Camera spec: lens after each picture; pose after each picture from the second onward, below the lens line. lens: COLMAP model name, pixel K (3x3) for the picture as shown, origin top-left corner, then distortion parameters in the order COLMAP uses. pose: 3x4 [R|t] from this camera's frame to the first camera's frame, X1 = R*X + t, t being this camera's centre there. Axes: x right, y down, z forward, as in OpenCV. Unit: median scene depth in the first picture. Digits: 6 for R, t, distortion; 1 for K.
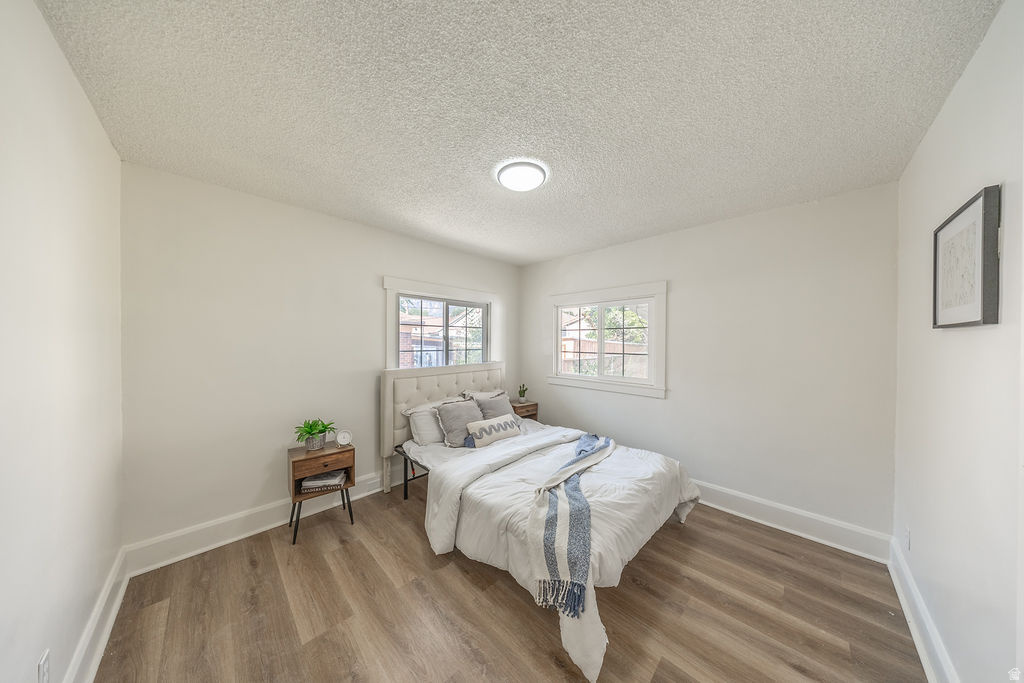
lens RADIAL K [[297.1, 0, 509.5], [0, 297.1, 338.9], [0, 0, 1]] dist [-0.002311, 0.000003]
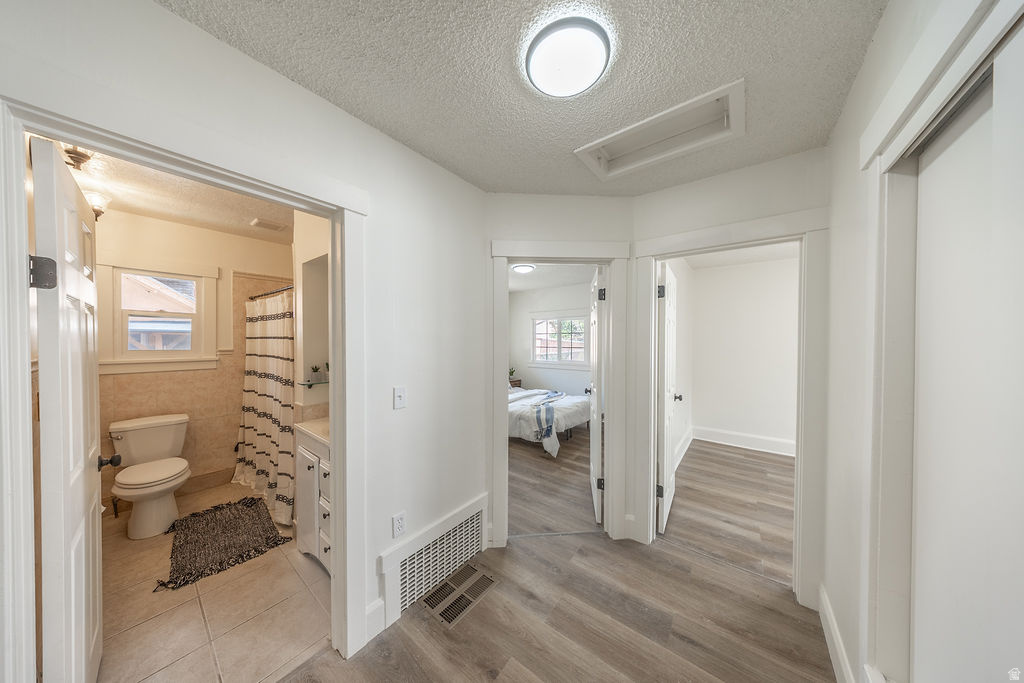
lens RADIAL K [[297.1, 0, 508.2], [0, 297.1, 342.3], [0, 0, 1]] dist [-0.002311, 0.000003]
pose [[0.992957, -0.010939, 0.117972, -0.213323], [0.009265, 0.999849, 0.014725, -0.009612], [-0.118116, -0.013529, 0.992908, -0.771297]]
